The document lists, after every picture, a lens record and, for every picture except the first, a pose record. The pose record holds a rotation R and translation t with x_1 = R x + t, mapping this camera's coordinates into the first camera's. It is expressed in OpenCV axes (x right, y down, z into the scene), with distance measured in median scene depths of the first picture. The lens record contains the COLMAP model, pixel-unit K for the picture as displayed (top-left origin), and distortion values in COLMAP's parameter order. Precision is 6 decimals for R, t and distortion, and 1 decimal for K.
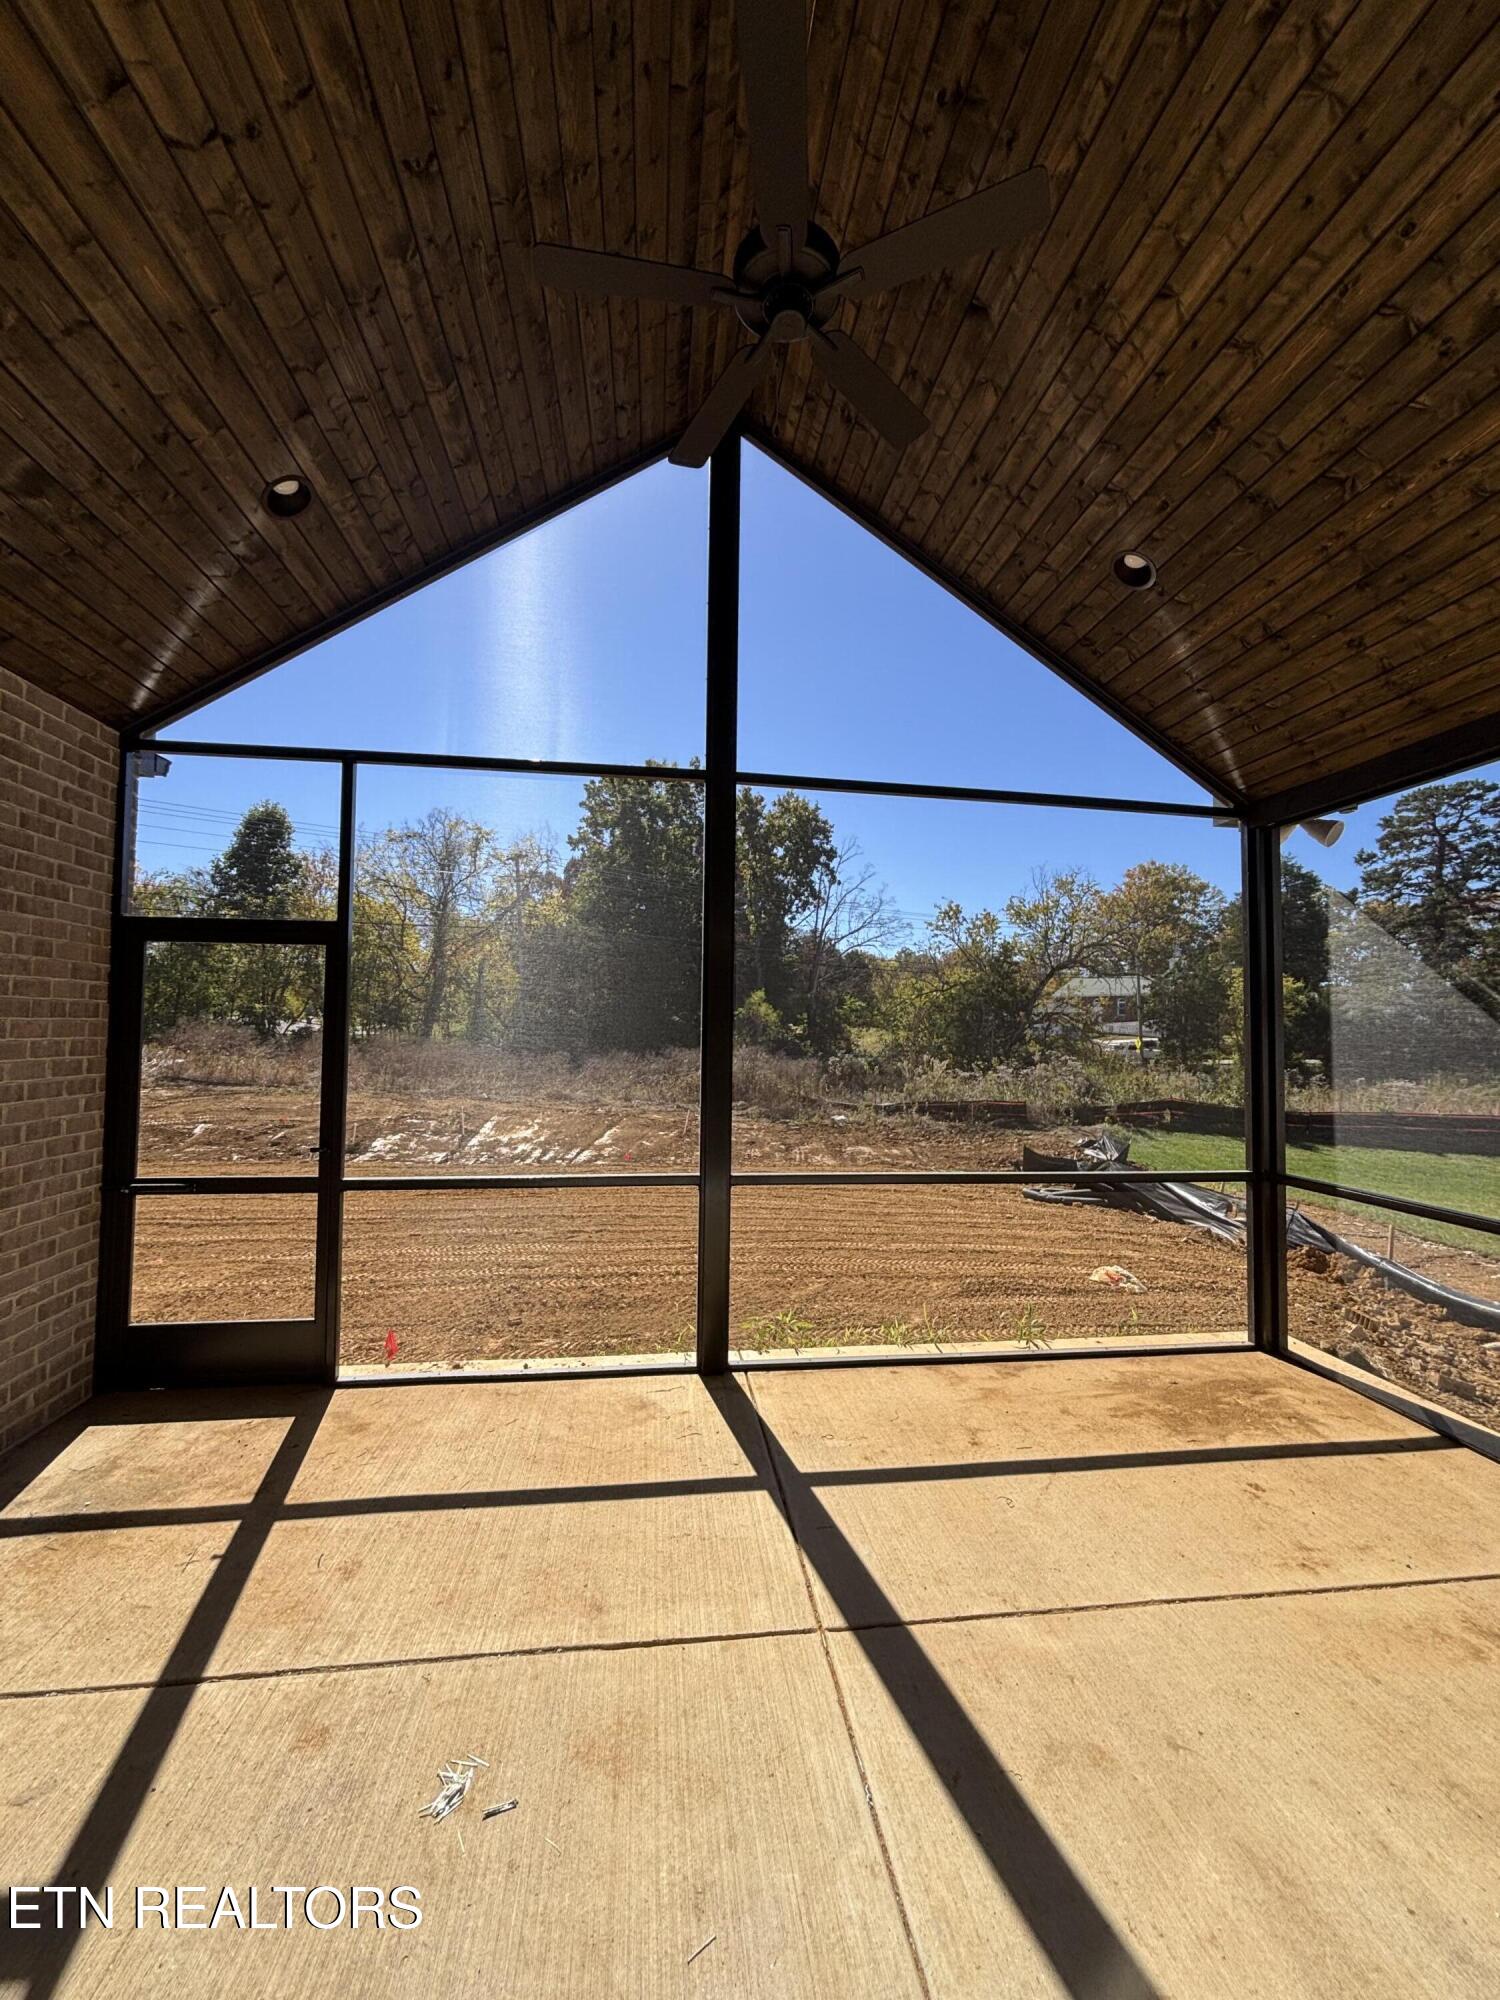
lens RADIAL K [[814.1, 0, 746.0], [0, 814.1, 1012.7], [0, 0, 1]] dist [-0.025066, -0.000041]
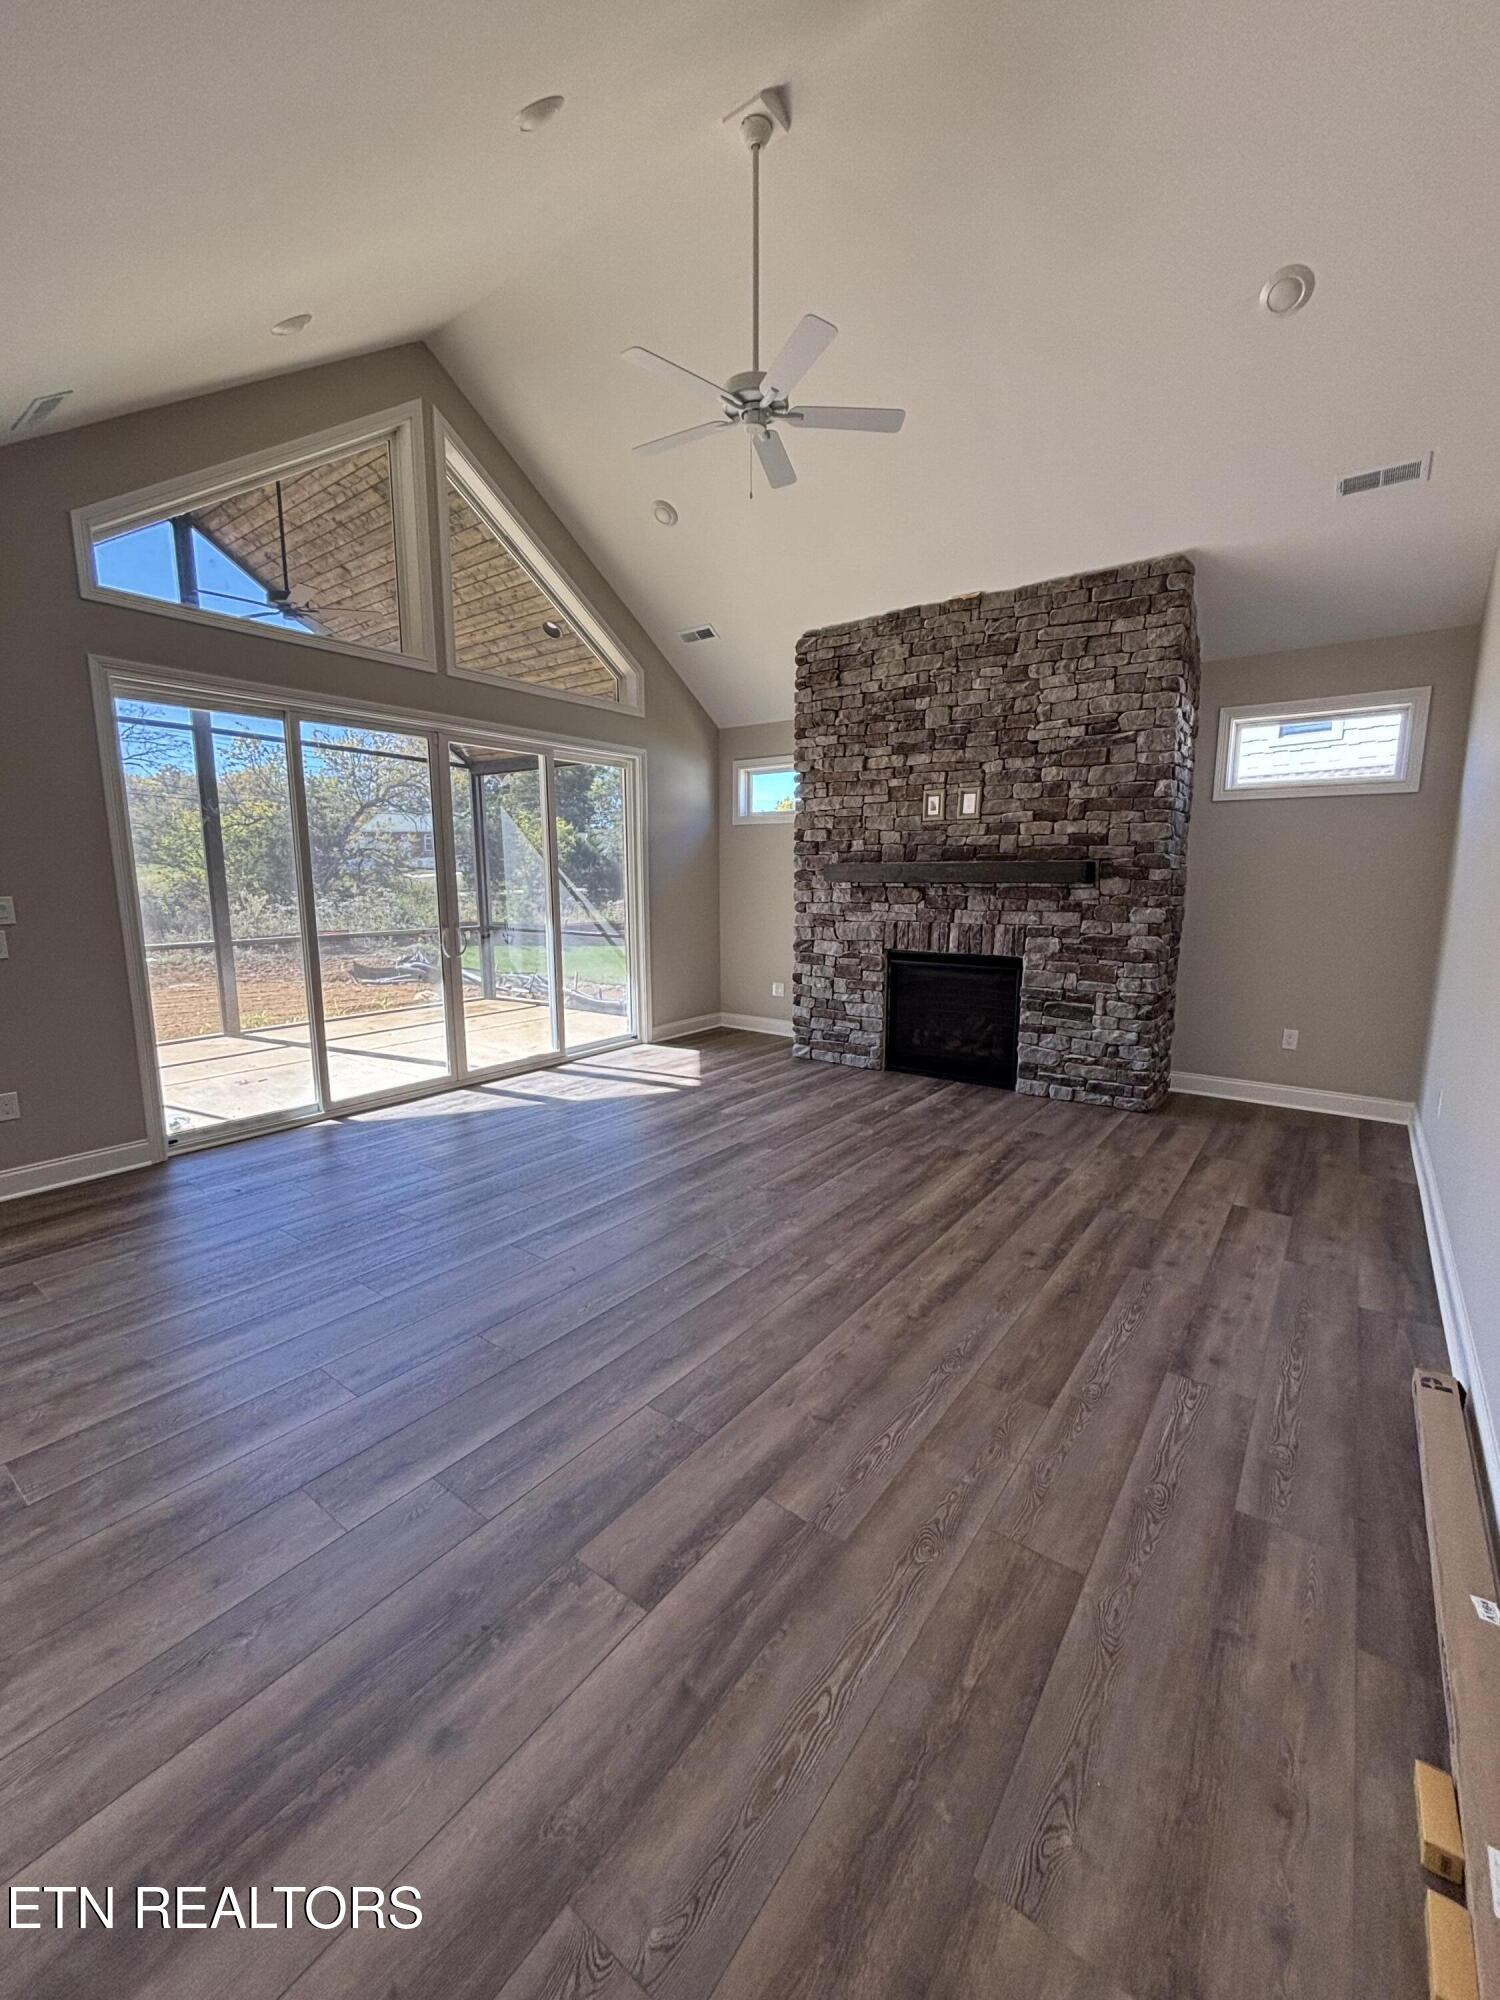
lens RADIAL K [[814.1, 0, 746.0], [0, 814.1, 1012.7], [0, 0, 1]] dist [-0.025066, -0.000041]
pose [[0.697043, -0.129050, 0.705321, -0.050142], [-0.015437, 0.980742, 0.194699, -0.003064], [-0.716863, -0.146601, 0.681627, -0.114819]]
